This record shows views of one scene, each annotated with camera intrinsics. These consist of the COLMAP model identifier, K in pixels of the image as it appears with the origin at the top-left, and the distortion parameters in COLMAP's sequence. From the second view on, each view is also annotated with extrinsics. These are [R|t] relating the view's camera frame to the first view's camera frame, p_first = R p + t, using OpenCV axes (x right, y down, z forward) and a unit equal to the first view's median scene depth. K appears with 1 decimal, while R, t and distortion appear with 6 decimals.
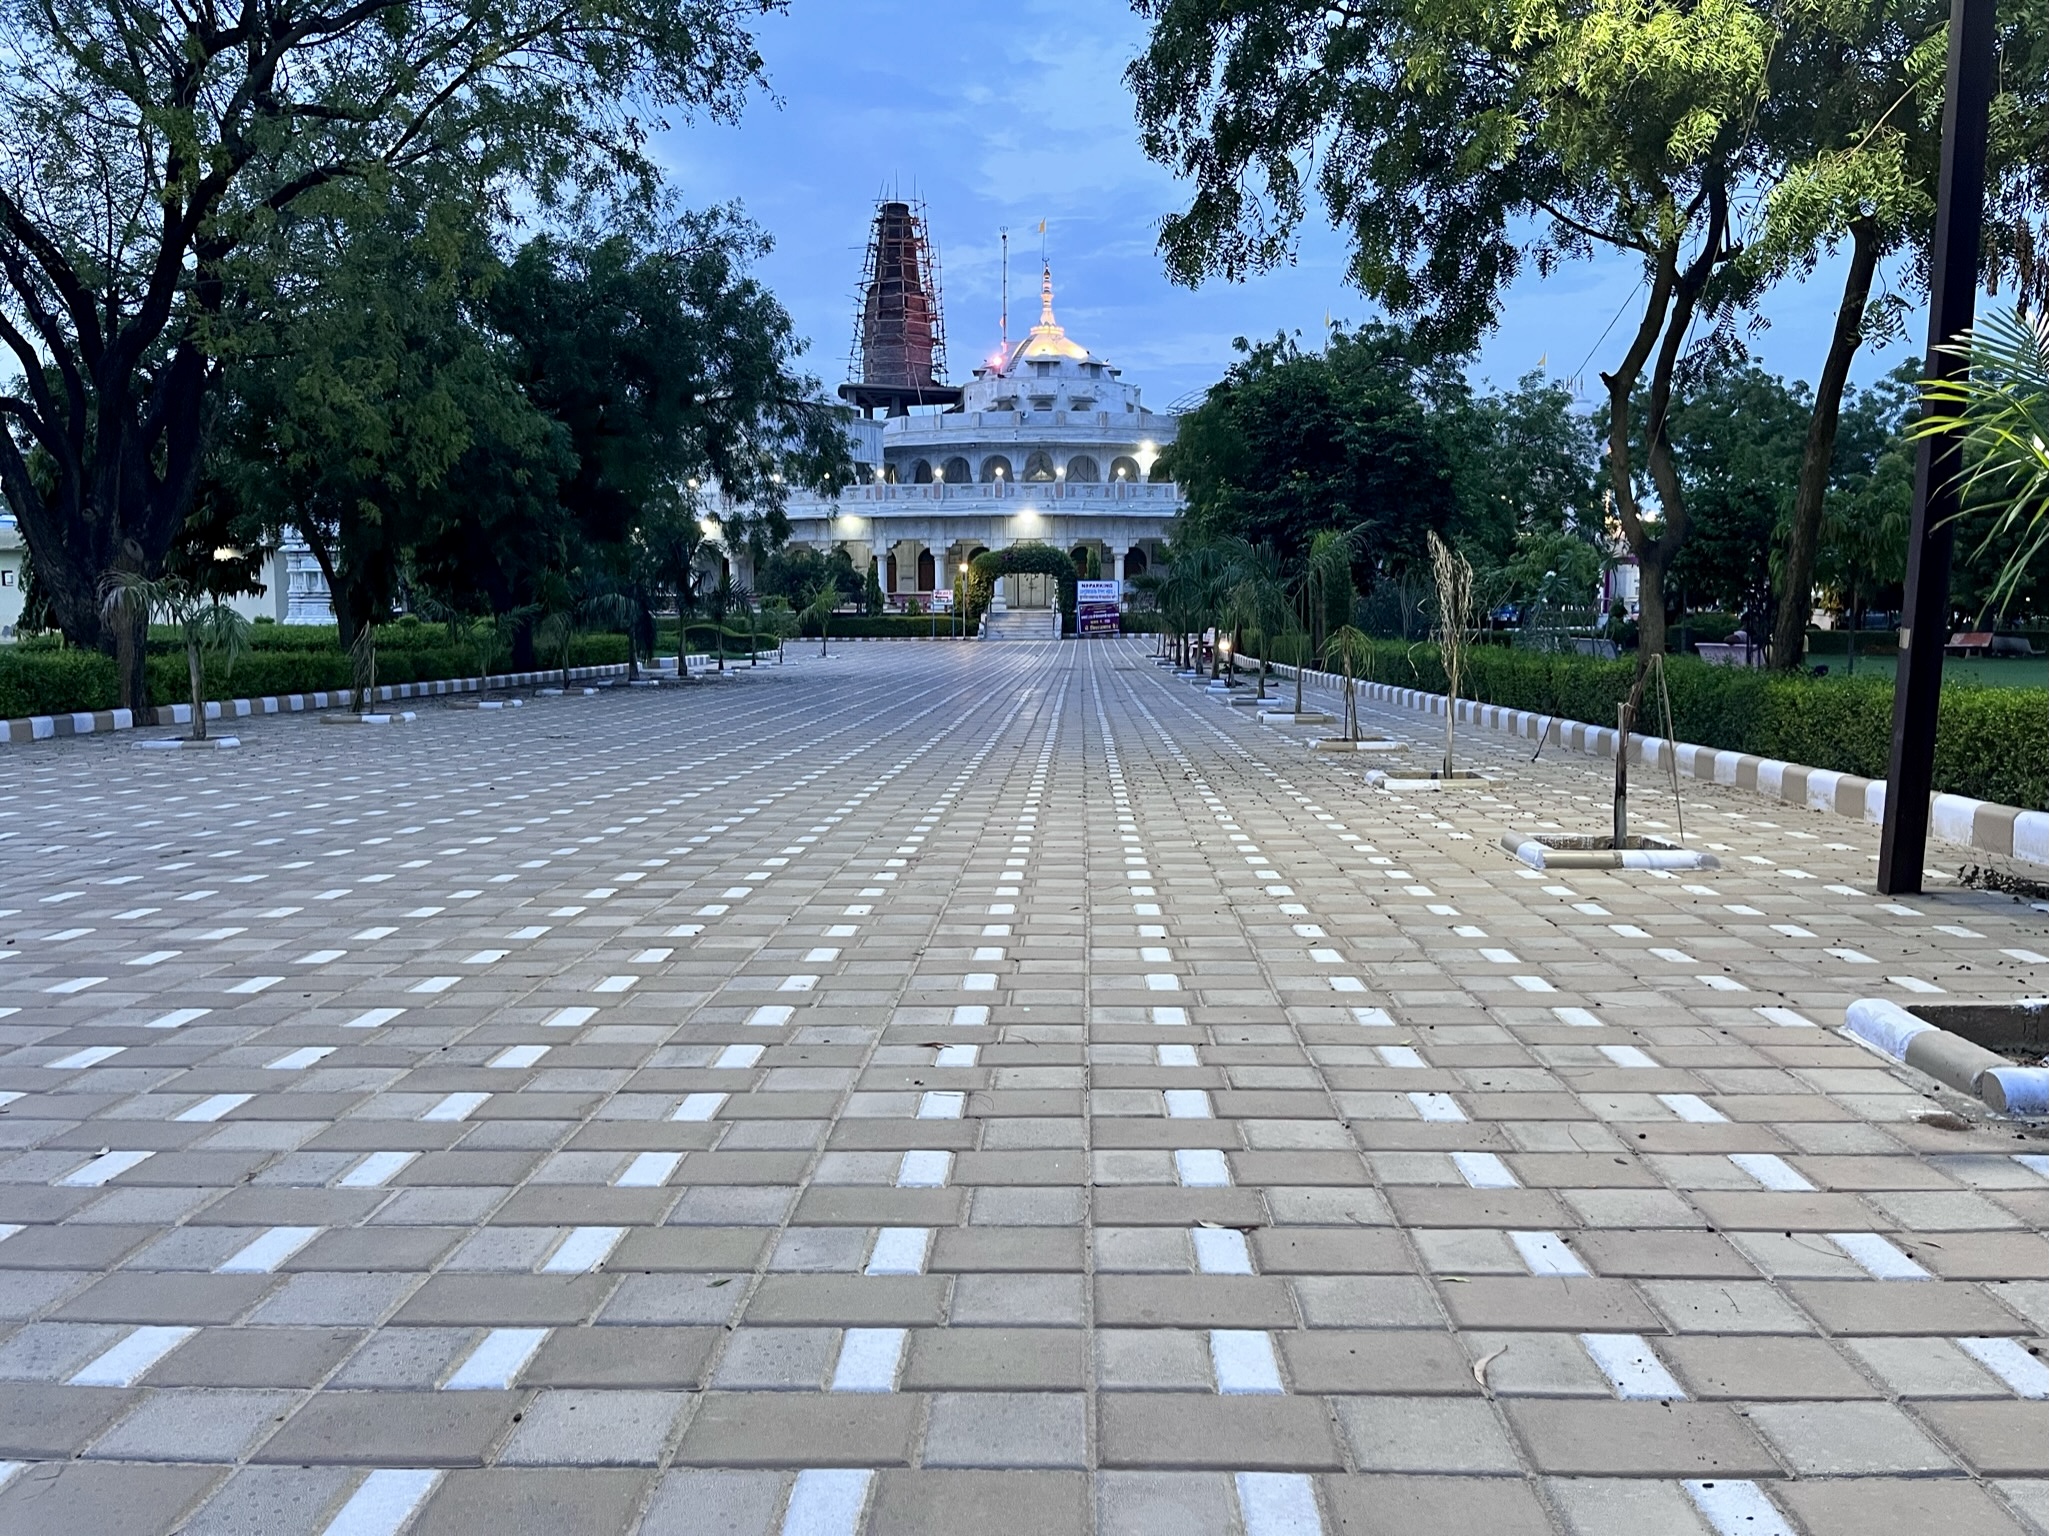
lens RADIAL K [[1563.5, 0, 1024.5], [0, 1563.5, 768.0], [0, 0, 1]] dist [0.031911, -0.106415]
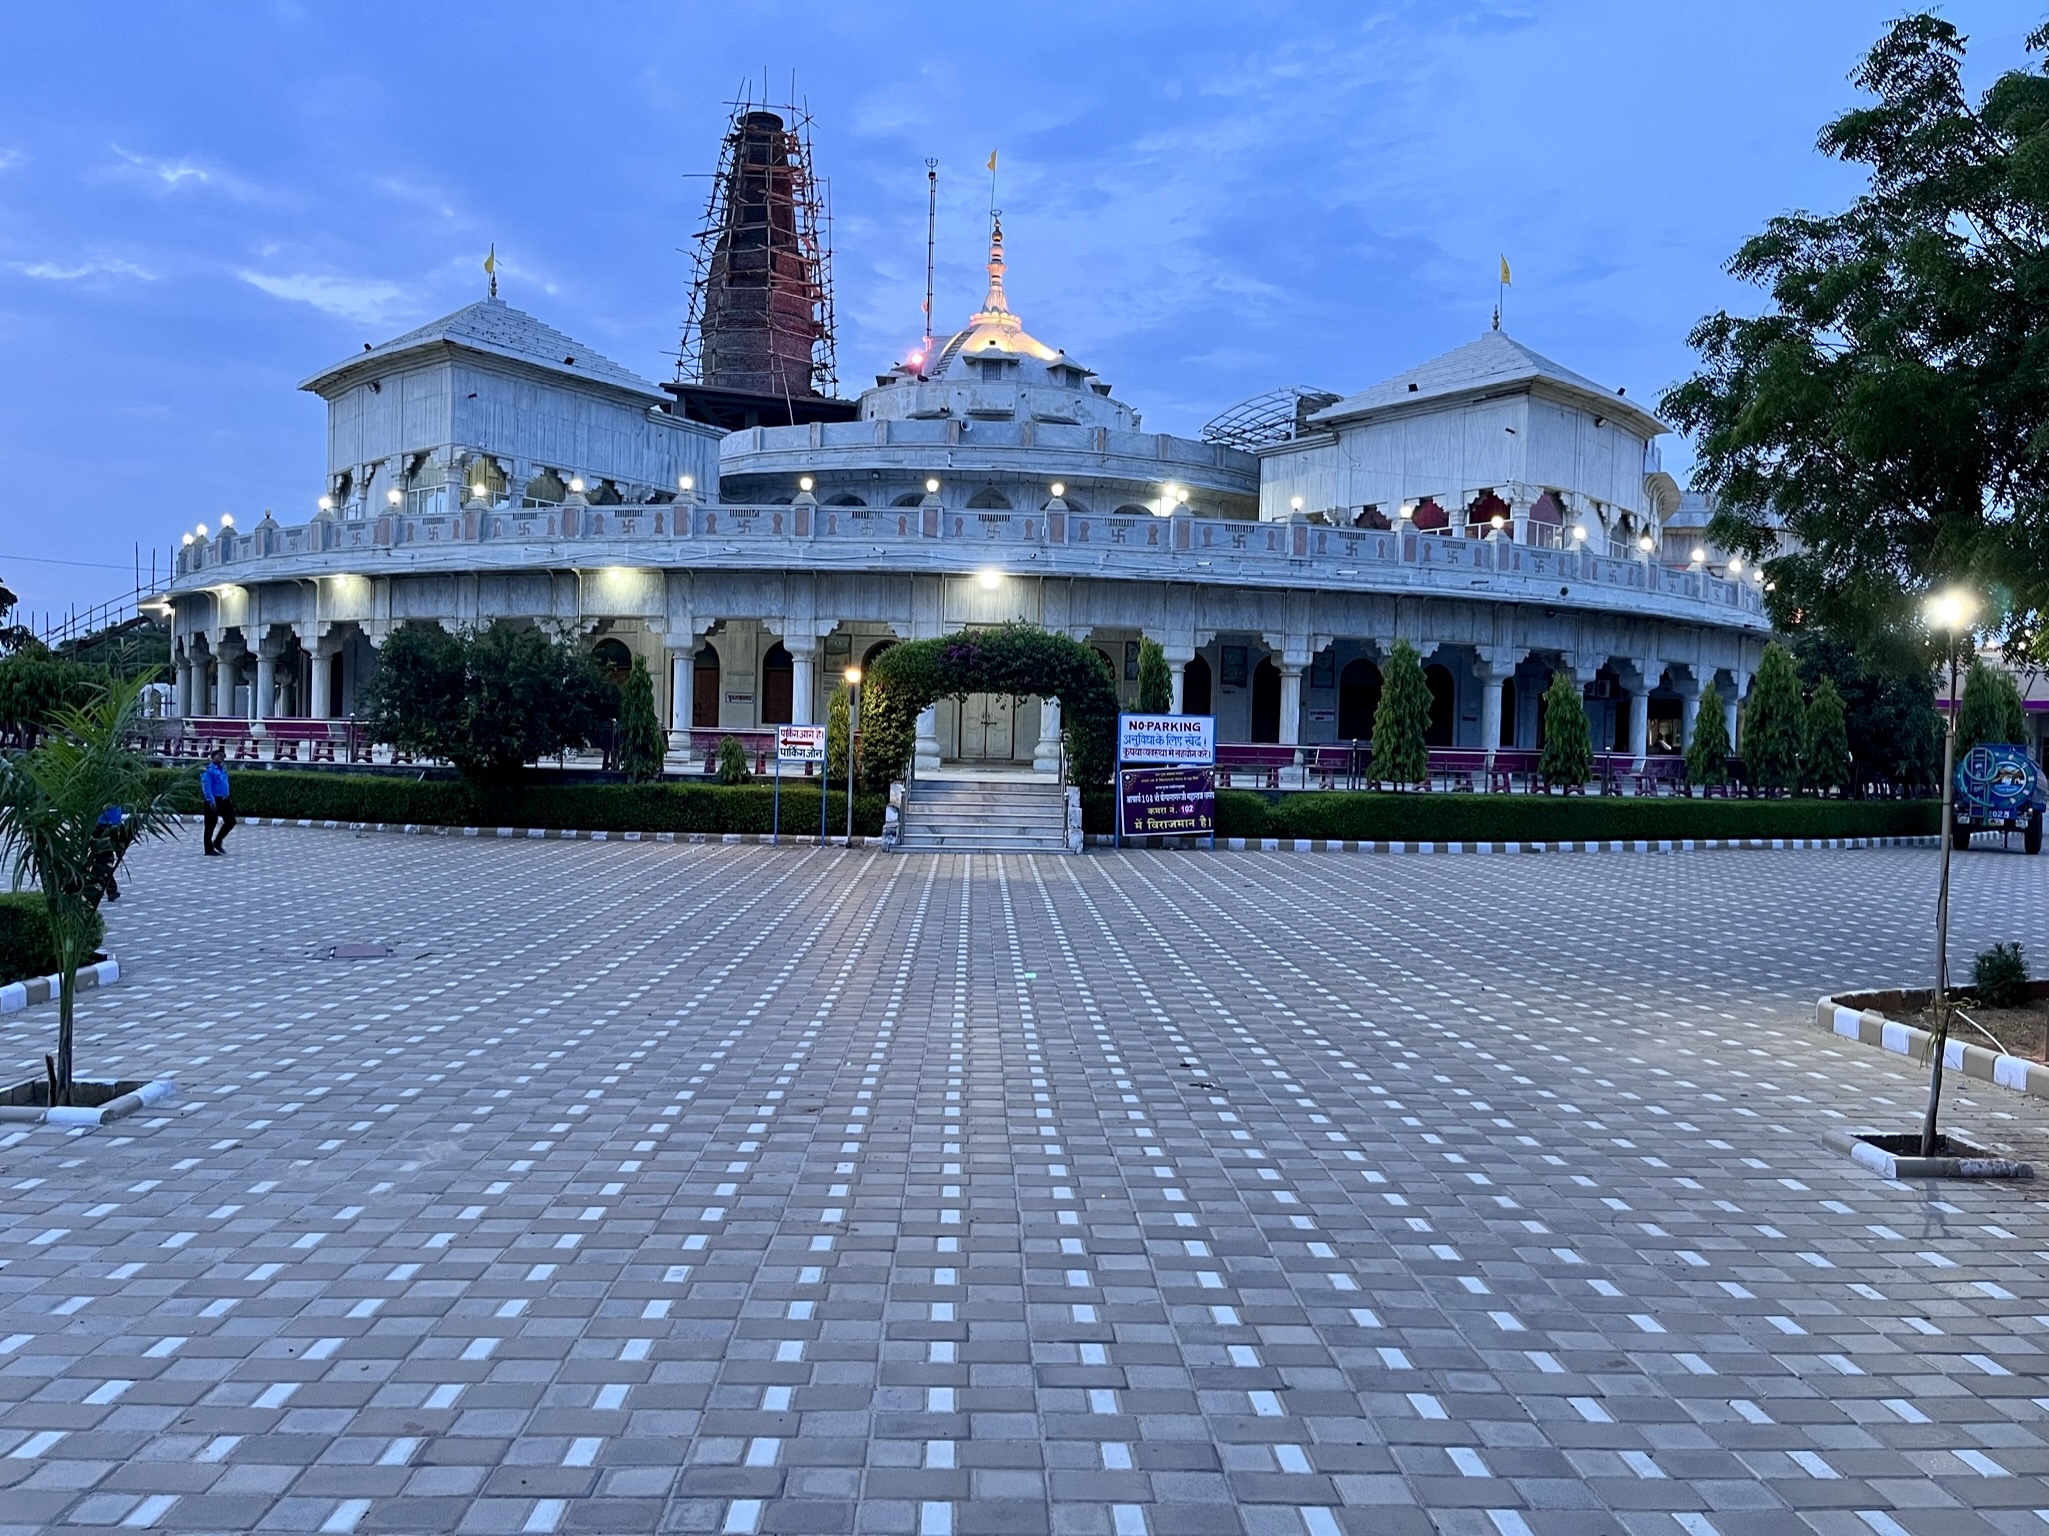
lens RADIAL K [[1563.5, 0, 1024.5], [0, 1563.5, 768.0], [0, 0, 1]] dist [0.031911, -0.106415]
pose [[0.997073, 0.026463, 0.071731, -0.019670], [-0.020468, 0.996334, -0.083062, -0.060709], [-0.073667, 0.081350, 0.993959, 0.510520]]
